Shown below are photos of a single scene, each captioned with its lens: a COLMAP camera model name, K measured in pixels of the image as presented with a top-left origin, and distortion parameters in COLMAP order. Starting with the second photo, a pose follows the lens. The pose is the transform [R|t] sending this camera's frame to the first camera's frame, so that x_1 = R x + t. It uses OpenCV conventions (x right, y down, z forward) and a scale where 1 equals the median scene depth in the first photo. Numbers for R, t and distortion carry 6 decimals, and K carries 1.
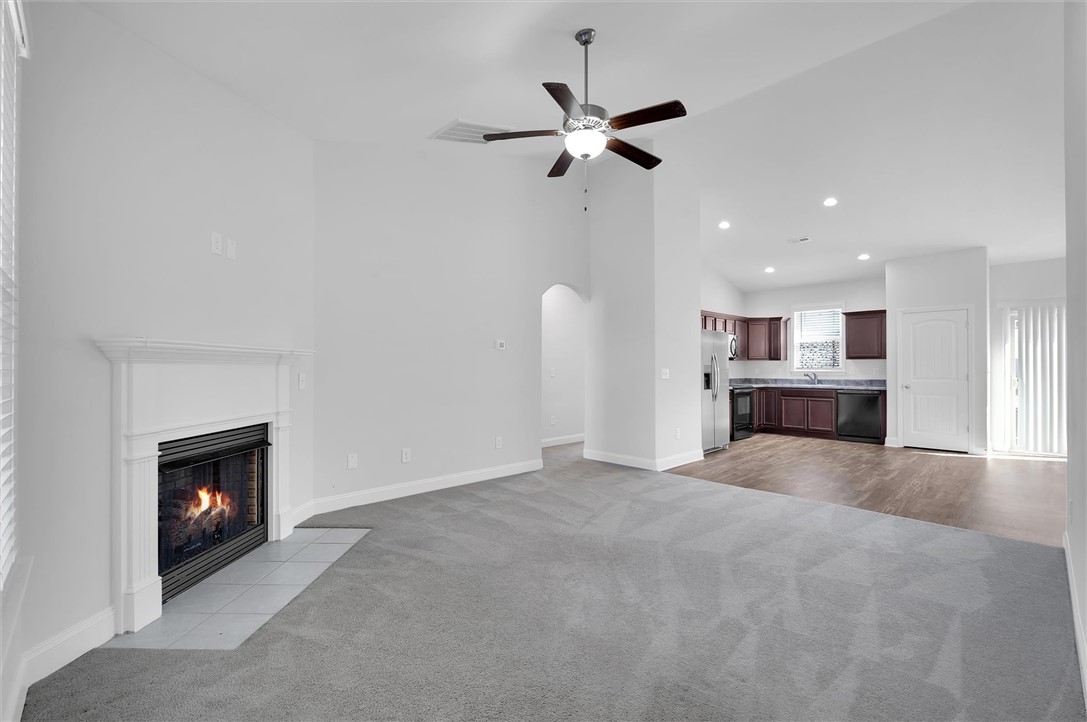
lens RADIAL K [[477.4, 0, 548.6], [0, 477.4, 361.6], [0, 0, 1]] dist [-0.002777, -0.000508]
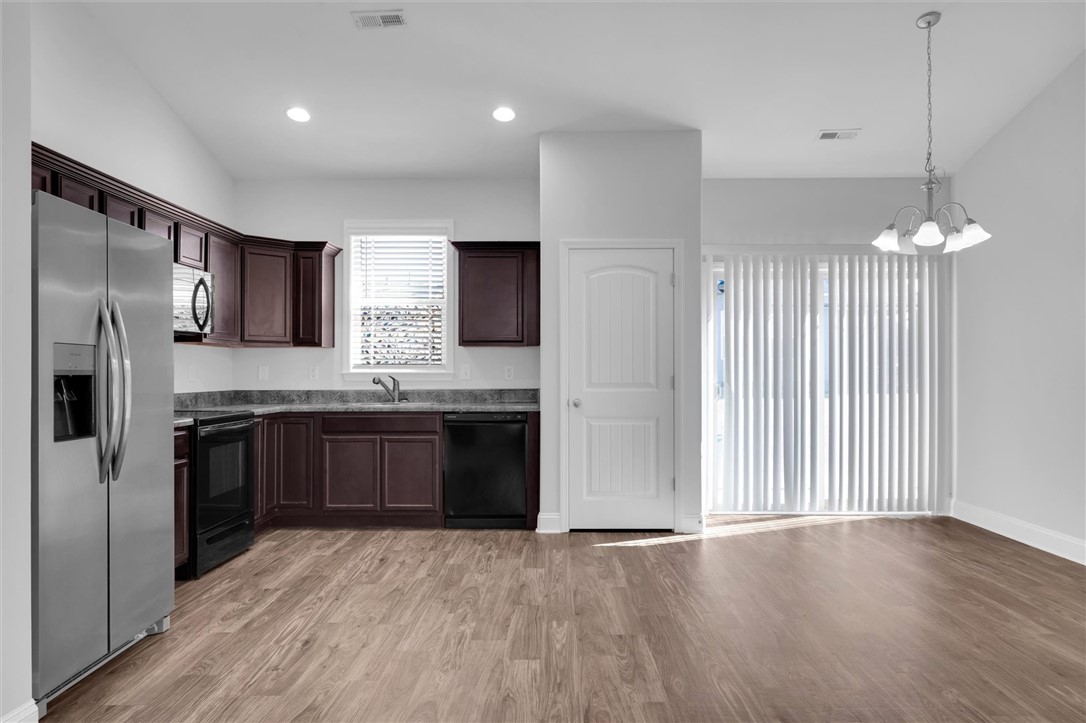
lens RADIAL K [[711.6, 0, 542.2], [0, 711.6, 366.5], [0, 0, 1]] dist [-0.003940, -0.001082]
pose [[0.705848, 0.006262, 0.708336, 0.196230], [-0.007721, 0.999970, -0.001145, 0.014900], [-0.708322, -0.004661, 0.705875, 0.454773]]
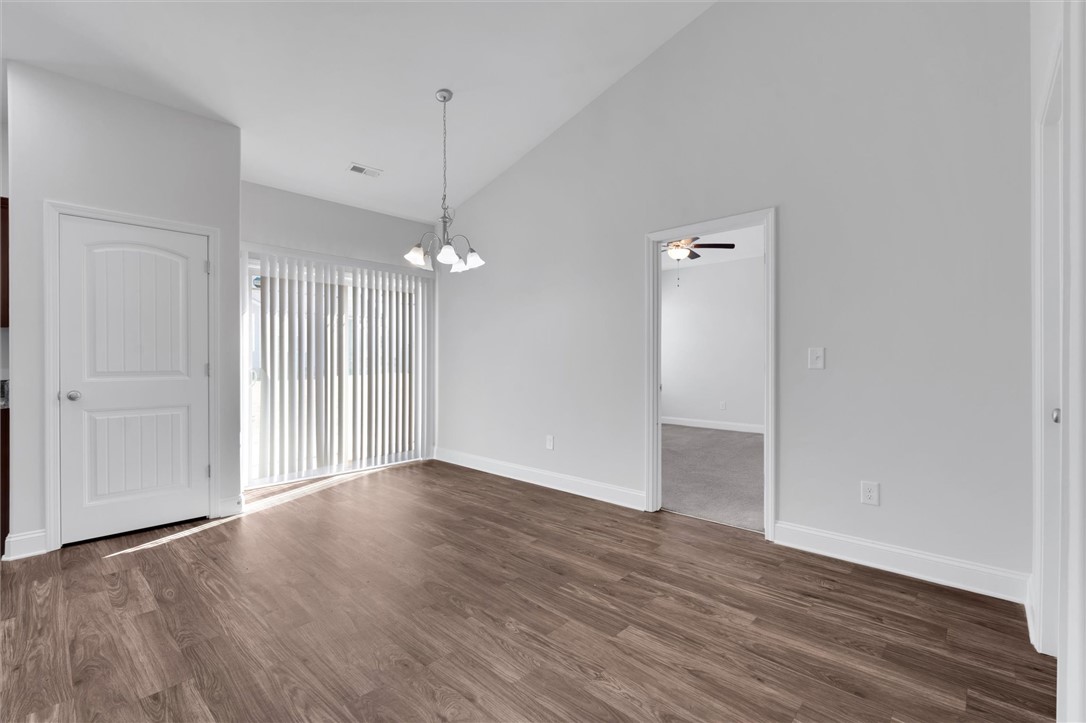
lens RADIAL K [[477.0, 0, 548.1], [0, 477.0, 362.1], [0, 0, 1]] dist [-0.002777, -0.000508]
pose [[-0.052031, -0.002449, 0.998642, 0.282694], [-0.009045, 0.999957, 0.001981, 0.016781], [-0.998605, -0.008929, -0.052050, 0.534205]]
